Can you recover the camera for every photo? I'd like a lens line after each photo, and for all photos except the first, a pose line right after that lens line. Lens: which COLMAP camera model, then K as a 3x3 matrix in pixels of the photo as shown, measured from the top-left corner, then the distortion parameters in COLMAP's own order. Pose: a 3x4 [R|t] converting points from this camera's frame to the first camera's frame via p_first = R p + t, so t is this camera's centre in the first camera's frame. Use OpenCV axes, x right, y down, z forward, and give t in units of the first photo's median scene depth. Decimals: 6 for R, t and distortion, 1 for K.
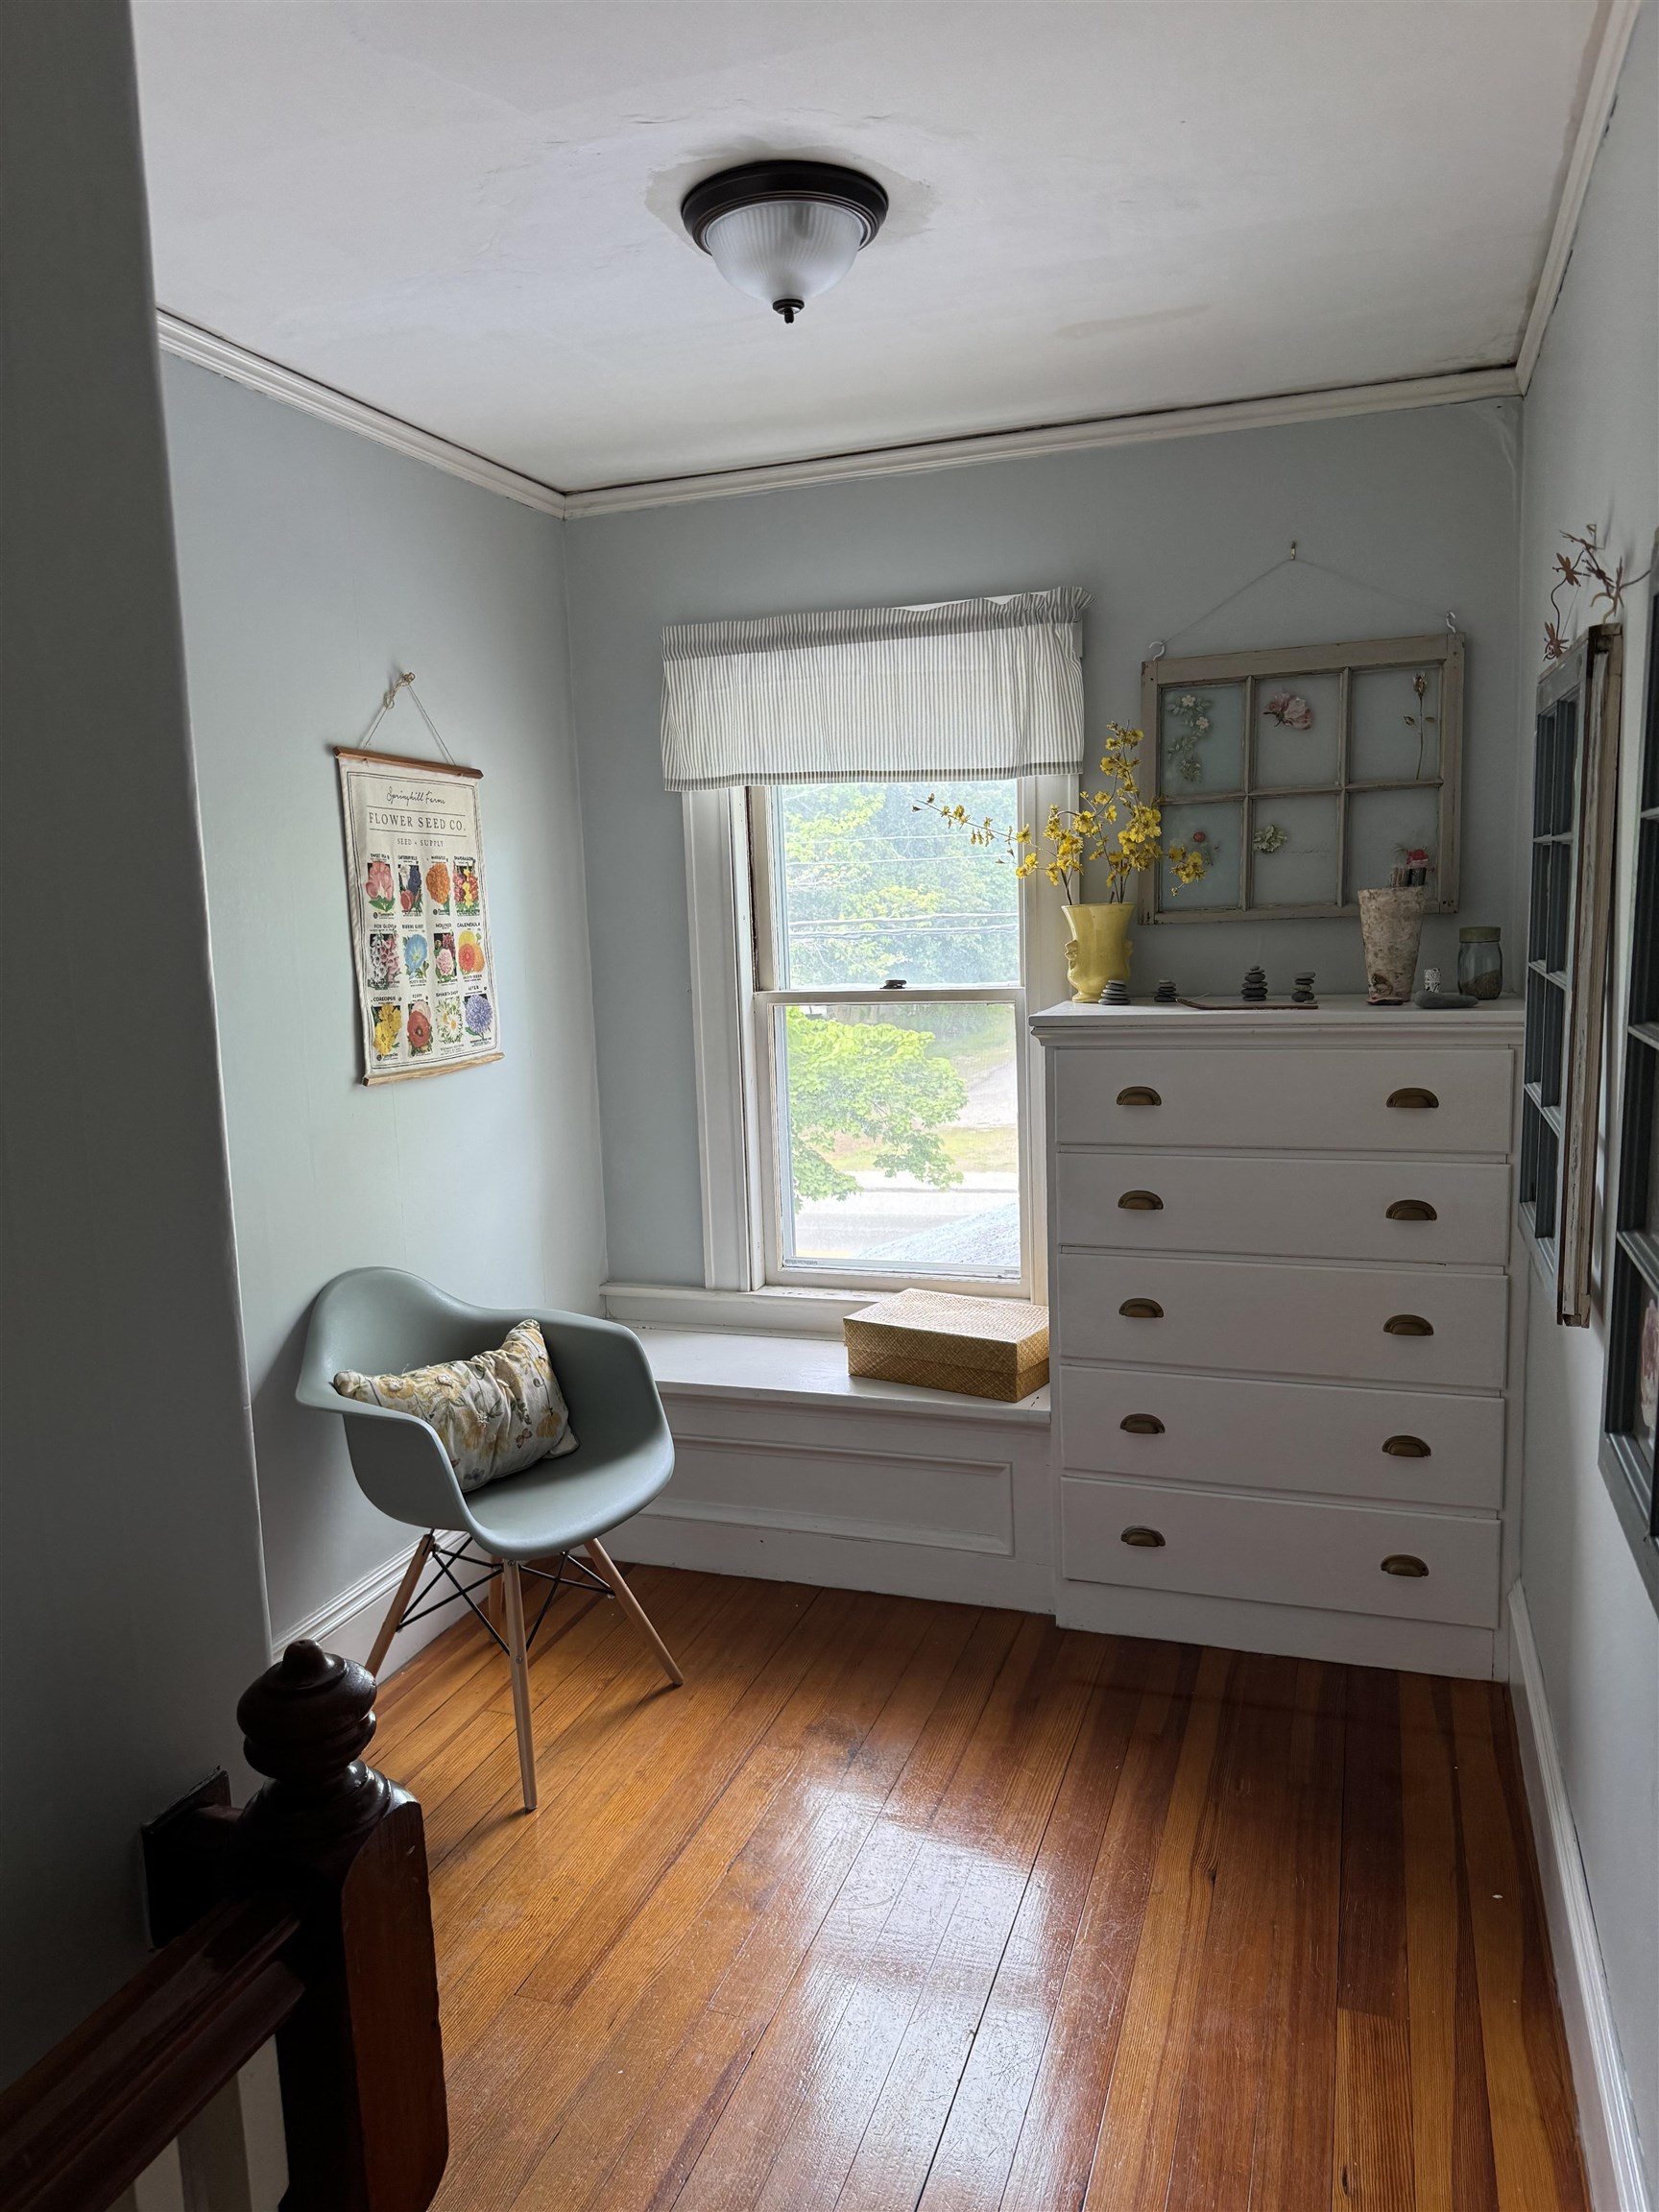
lens RADIAL K [[1590.3, 0, 827.6], [0, 1590.3, 1127.7], [0, 0, 1]] dist [0.069627, -0.086224]
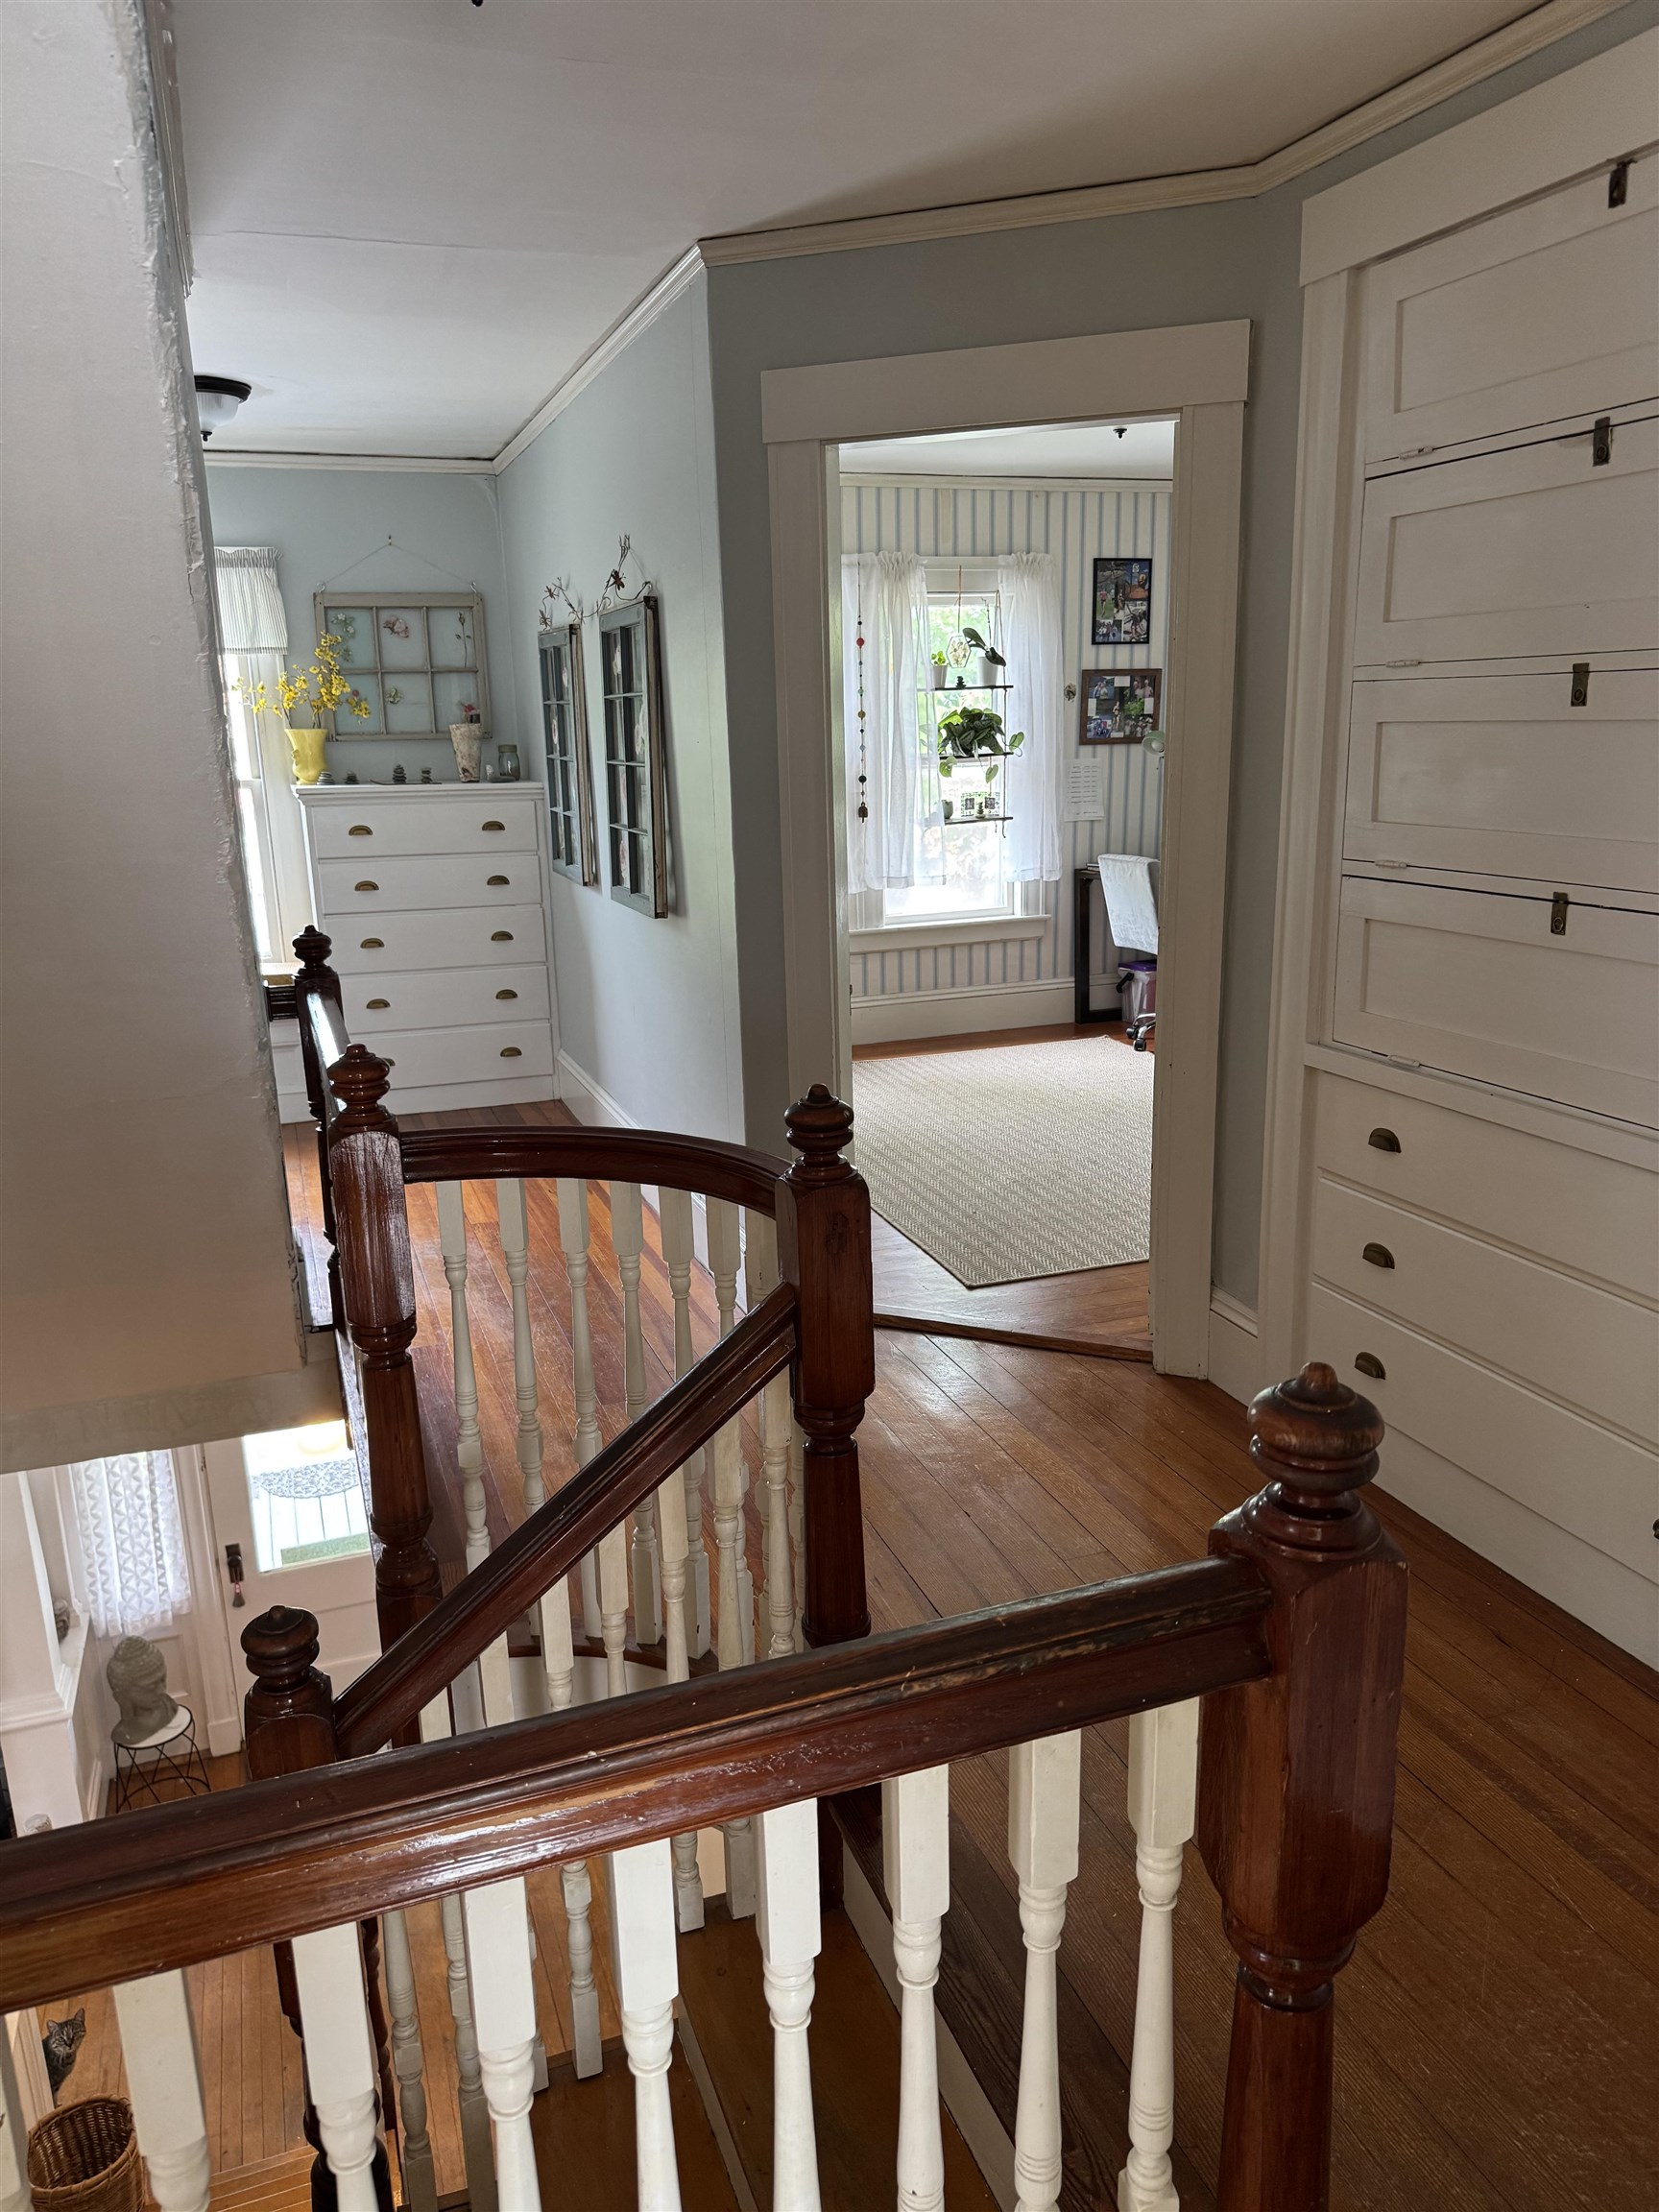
lens RADIAL K [[1590.3, 0, 836.2], [0, 1590.3, 1119.7], [0, 0, 1]] dist [0.069627, -0.086224]
pose [[0.784048, -0.133561, 0.606161, -0.531283], [0.082640, 0.990343, 0.111319, 0.147115], [-0.615175, -0.037187, 0.787513, -0.827982]]
